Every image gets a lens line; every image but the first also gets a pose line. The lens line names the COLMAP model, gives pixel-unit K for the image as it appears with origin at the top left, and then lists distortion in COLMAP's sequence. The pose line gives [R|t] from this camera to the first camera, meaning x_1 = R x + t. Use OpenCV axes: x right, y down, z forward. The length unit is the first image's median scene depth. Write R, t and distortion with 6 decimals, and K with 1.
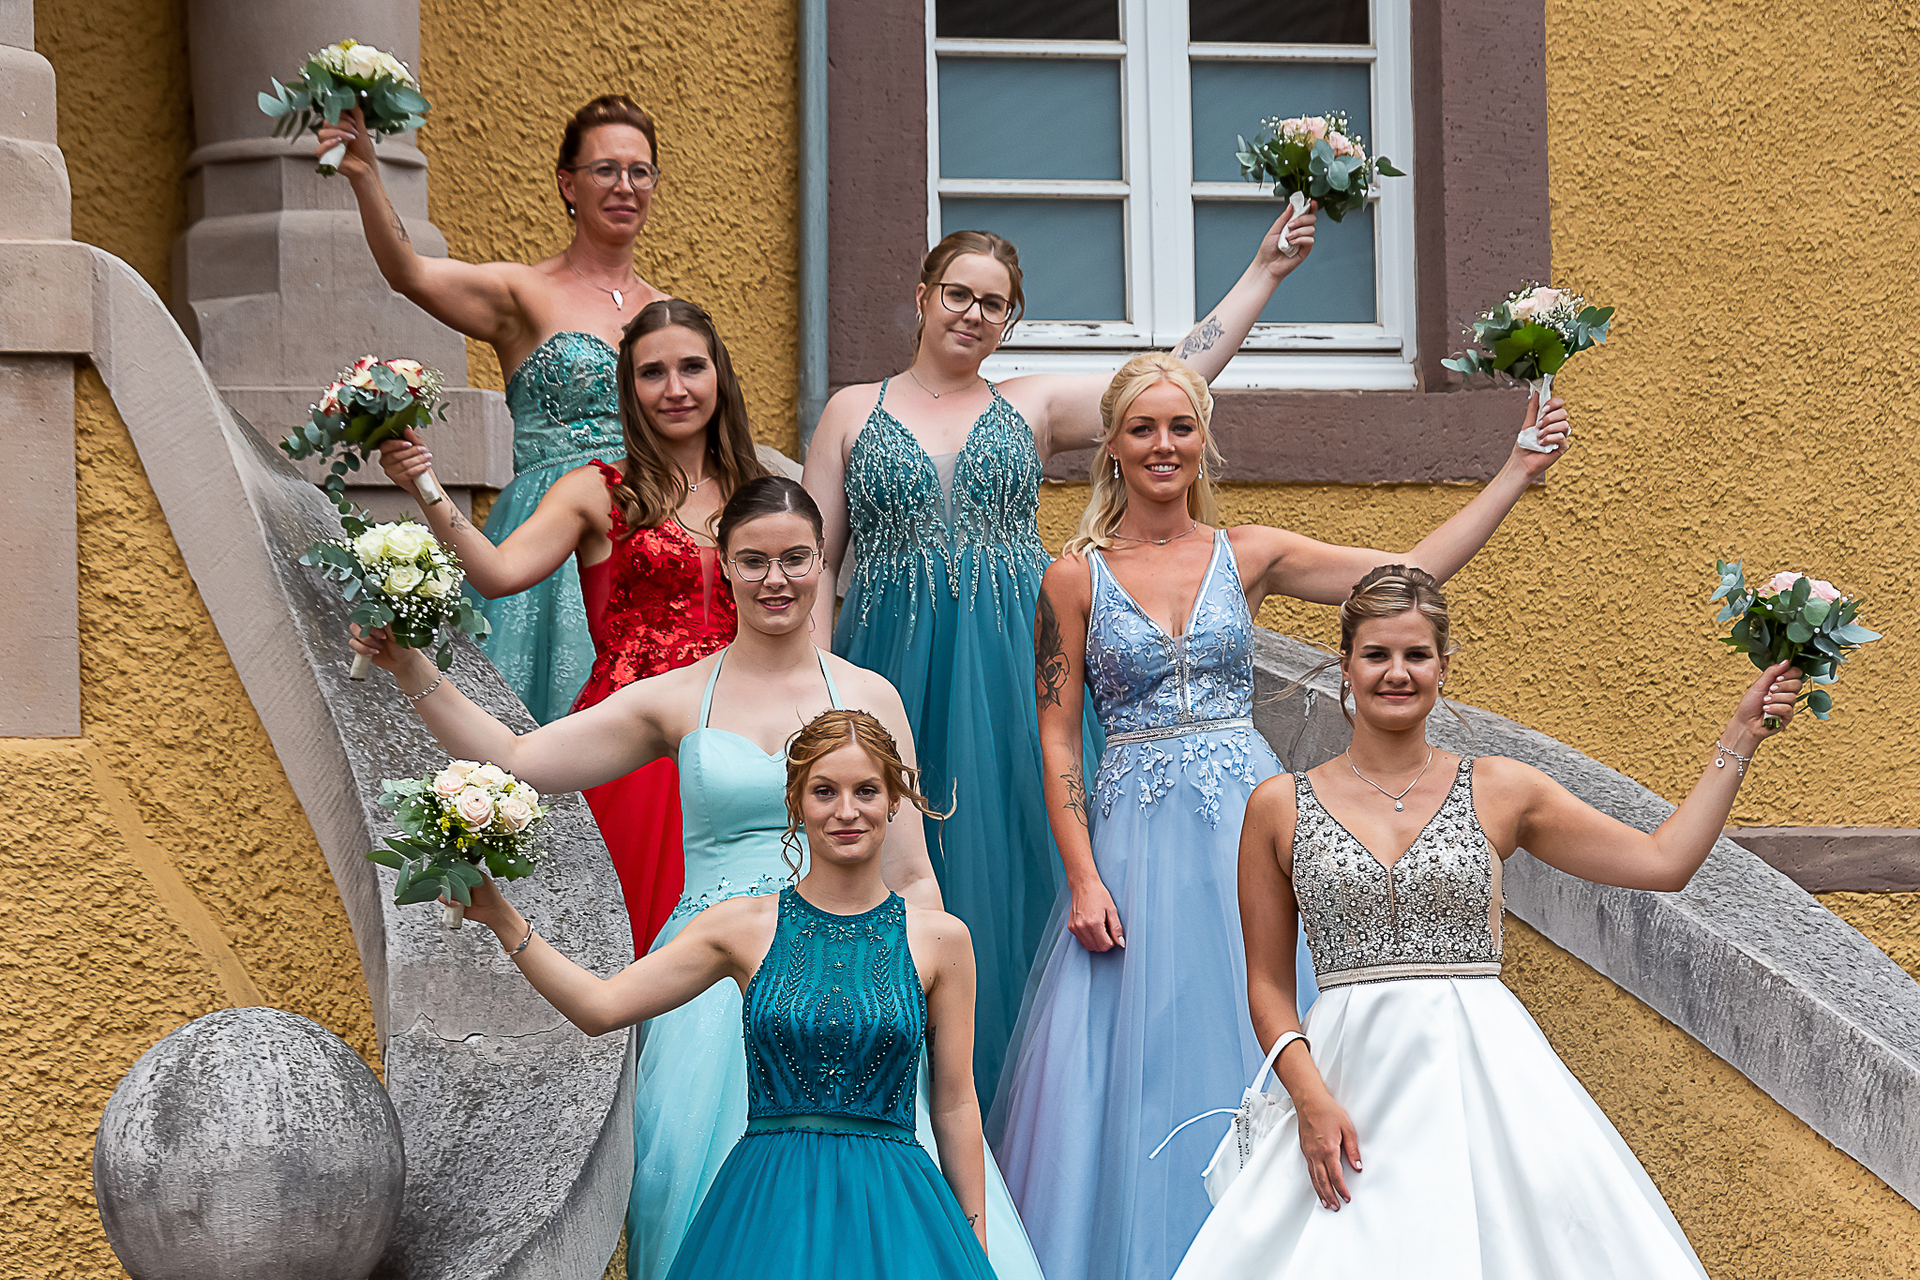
lens RADIAL K [[8571.2, 0, 977.9], [0, 8571.2, 849.9], [0, 0, 1]] dist [0.128079, 0.000000]
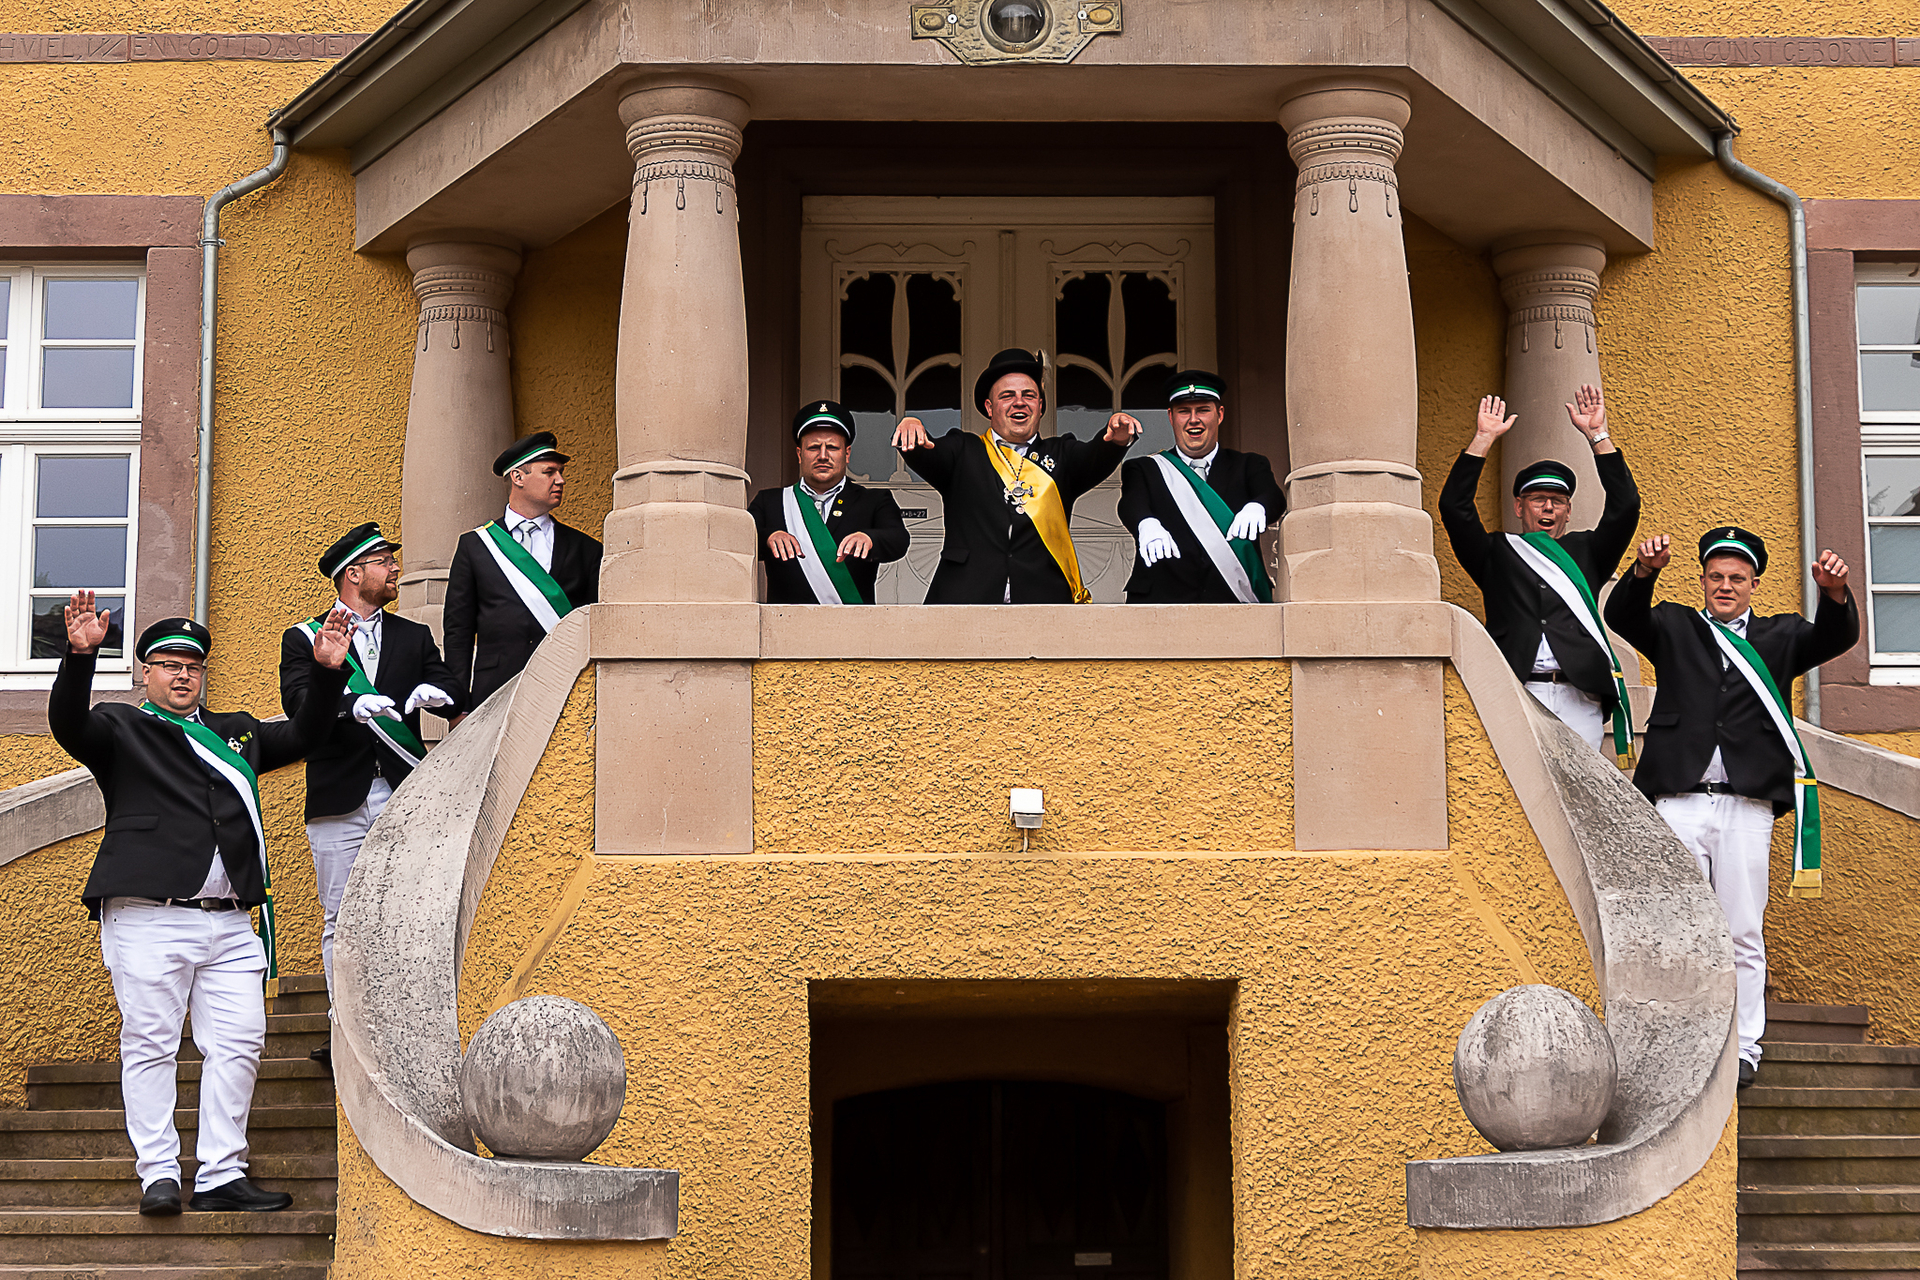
lens RADIAL K [[3440.4, 0, 1072.2], [0, 3440.4, 580.9], [0, 0, 1]] dist [-0.004623, 0.000000]
pose [[0.975645, -0.023726, -0.218069, -0.014051], [0.000703, 0.994466, -0.105053, 0.008319], [0.219354, 0.102342, 0.970263, 0.198133]]
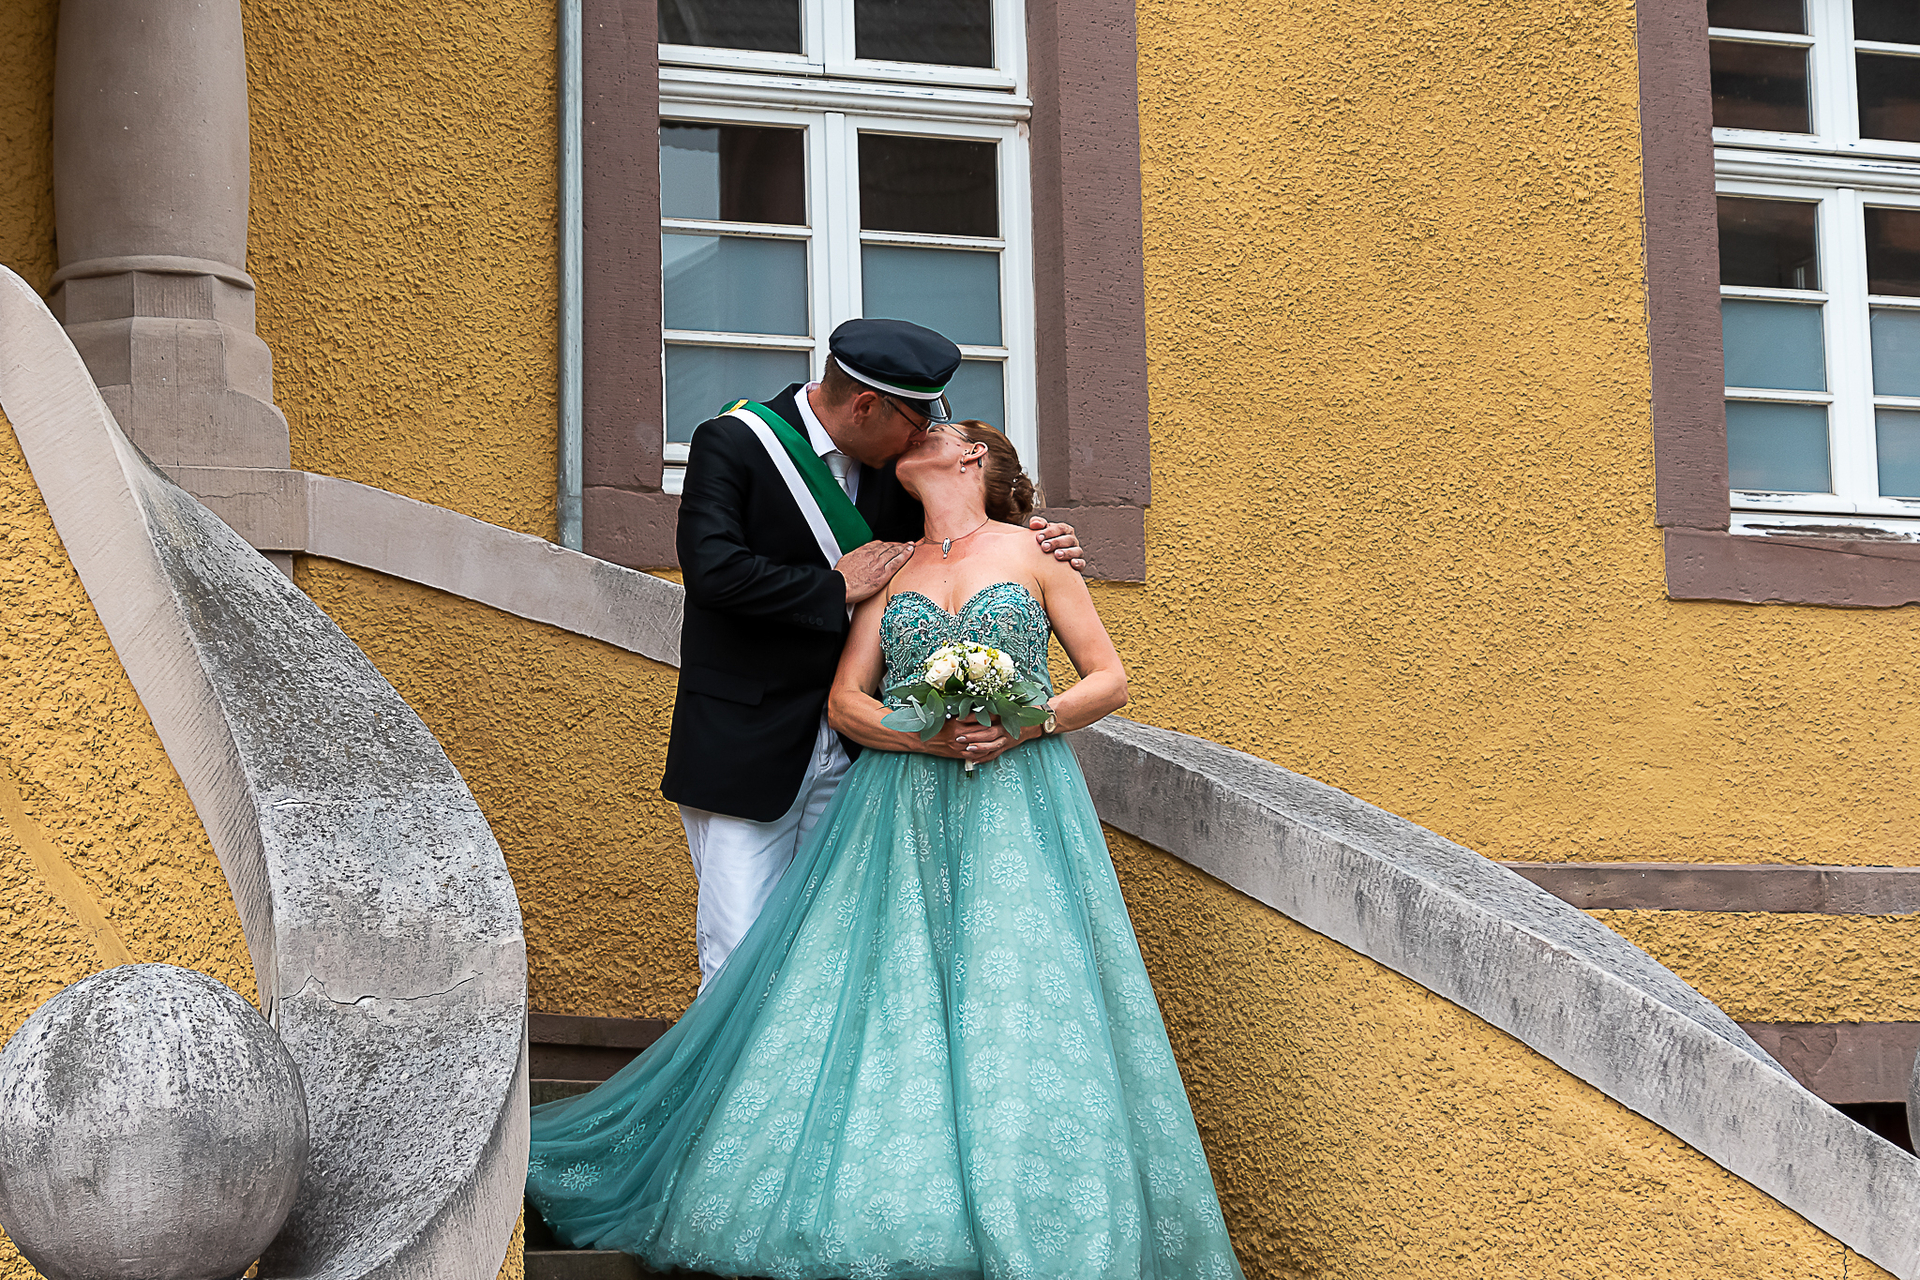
lens RADIAL K [[4453.2, 0, 982.6], [0, 4453.2, 706.0], [0, 0, 1]] dist [0.002373, 0.000000]
pose [[0.991489, 0.009808, 0.129820, -0.050638], [-0.002186, 0.998272, -0.058730, 0.016524], [-0.130171, 0.057946, 0.989797, 0.437332]]
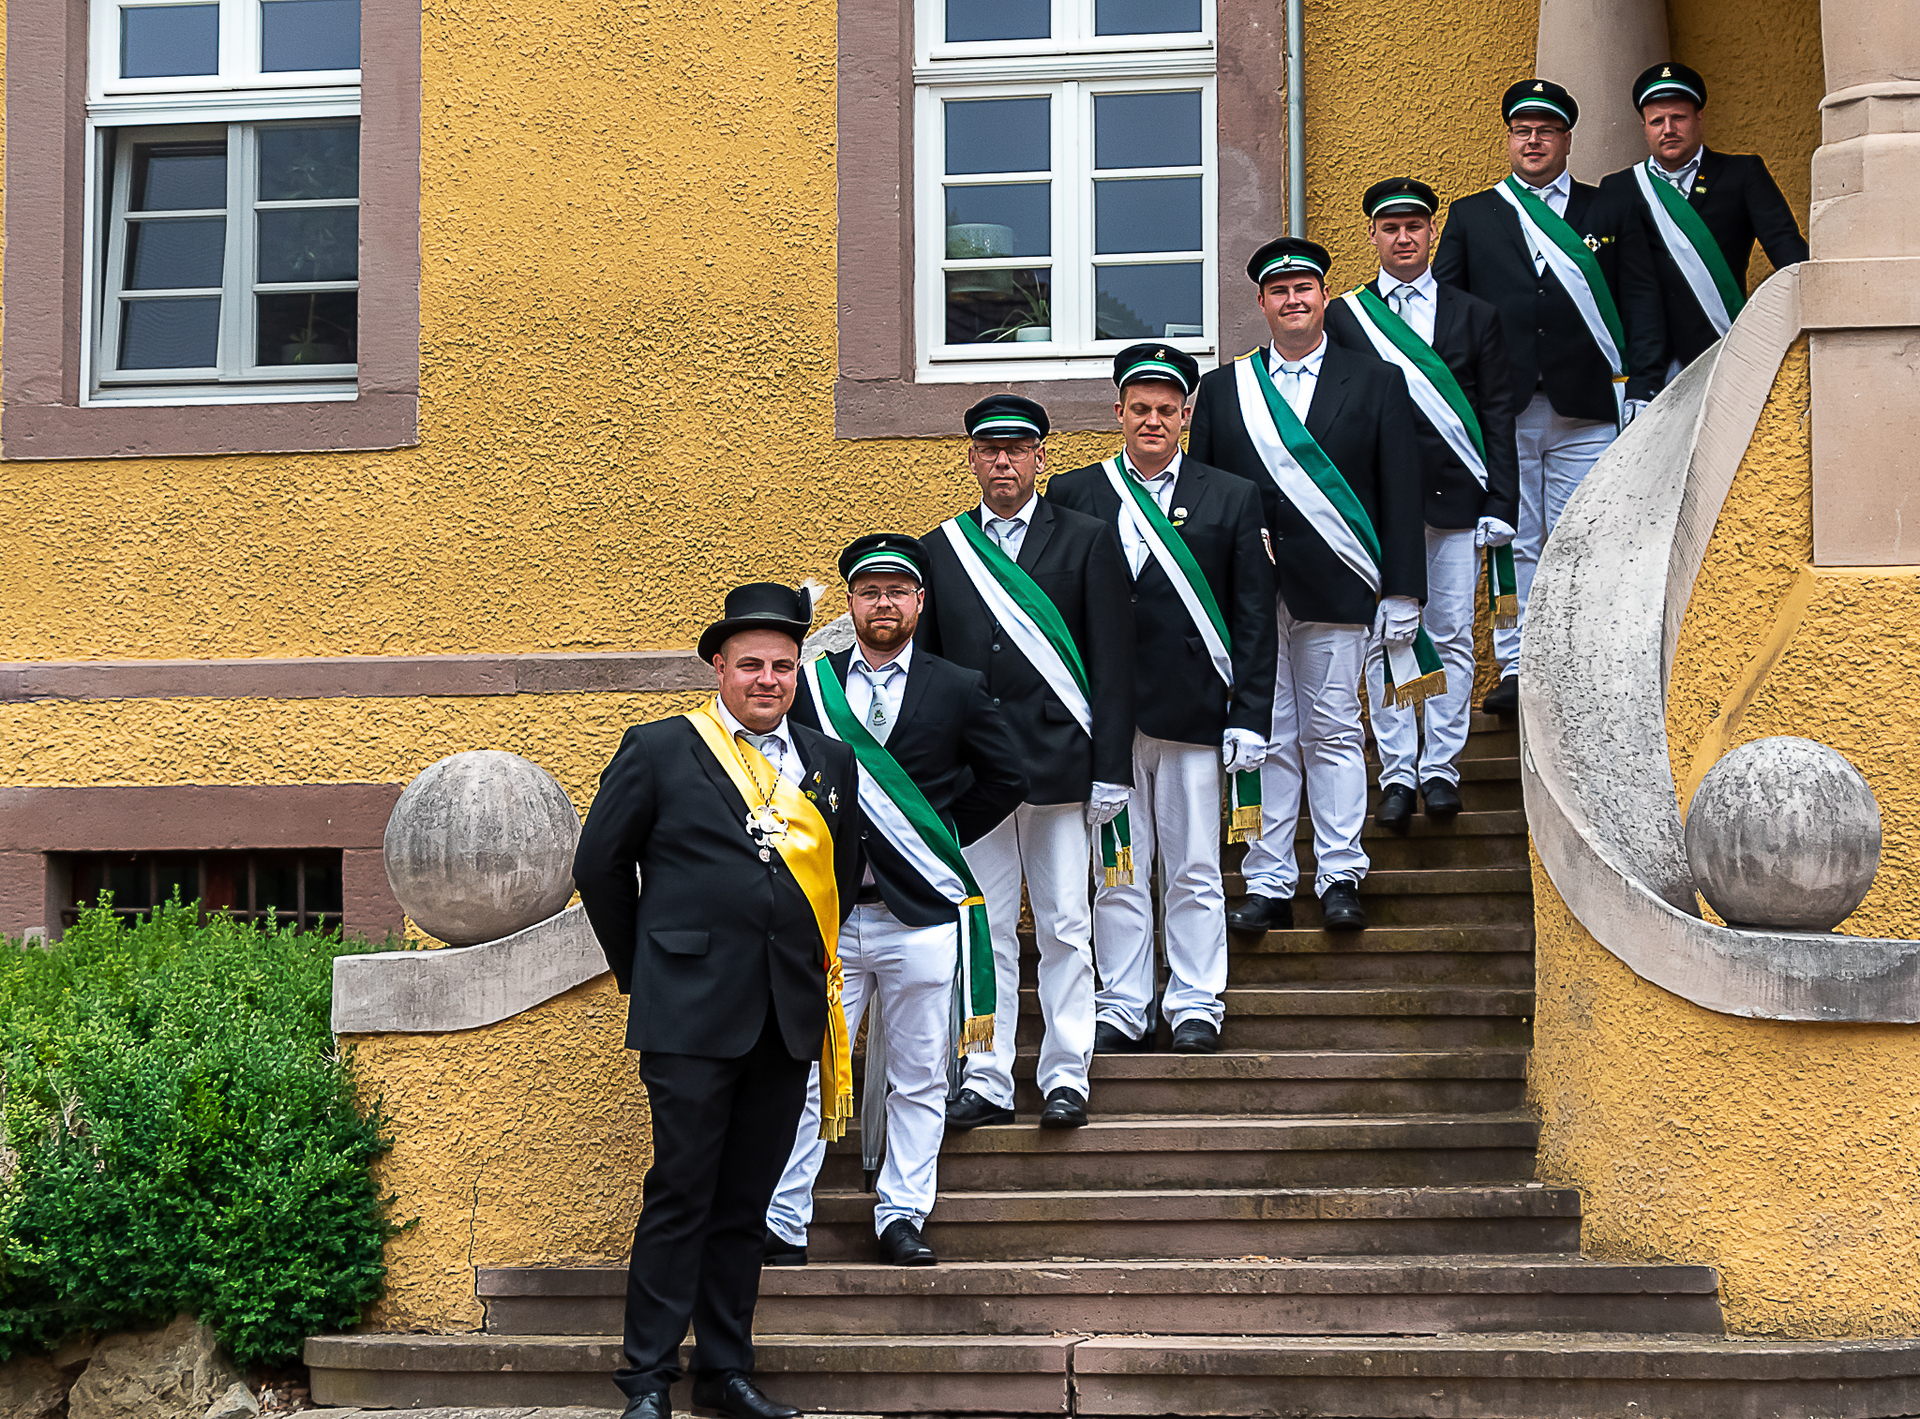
lens RADIAL K [[4583.5, 0, 1238.1], [0, 4583.5, 639.1], [0, 0, 1]] dist [-0.026189, 0.000000]
pose [[0.902988, -0.012622, -0.429481, -0.020184], [0.010280, 0.999917, -0.007773, 0.007125], [0.429543, 0.002604, 0.903043, 0.118209]]
